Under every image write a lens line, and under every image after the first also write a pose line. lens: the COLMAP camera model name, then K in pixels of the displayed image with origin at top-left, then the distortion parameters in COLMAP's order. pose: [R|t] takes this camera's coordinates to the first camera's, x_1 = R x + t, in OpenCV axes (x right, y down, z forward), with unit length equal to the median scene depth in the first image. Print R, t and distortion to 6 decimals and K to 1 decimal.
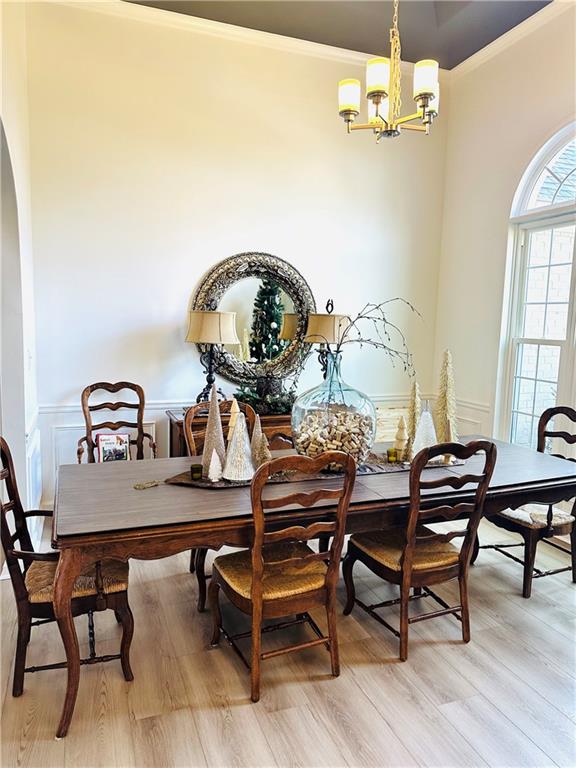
lens RADIAL K [[540.7, 0, 288.0], [0, 540.7, 384.0], [0, 0, 1]] dist [0.086030, -0.156519]
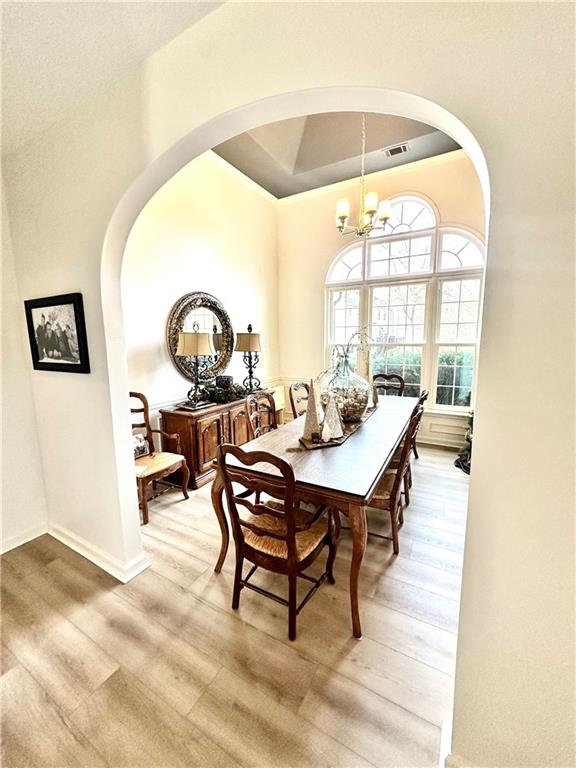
lens RADIAL K [[303.5, 0, 288.0], [0, 303.5, 384.0], [0, 0, 1]] dist [-0.001284, -0.000037]
pose [[0.755880, -0.123428, 0.642971, -0.450811], [0.101218, 0.992292, 0.071493, -0.032883], [-0.646839, 0.011040, 0.762547, 0.240680]]
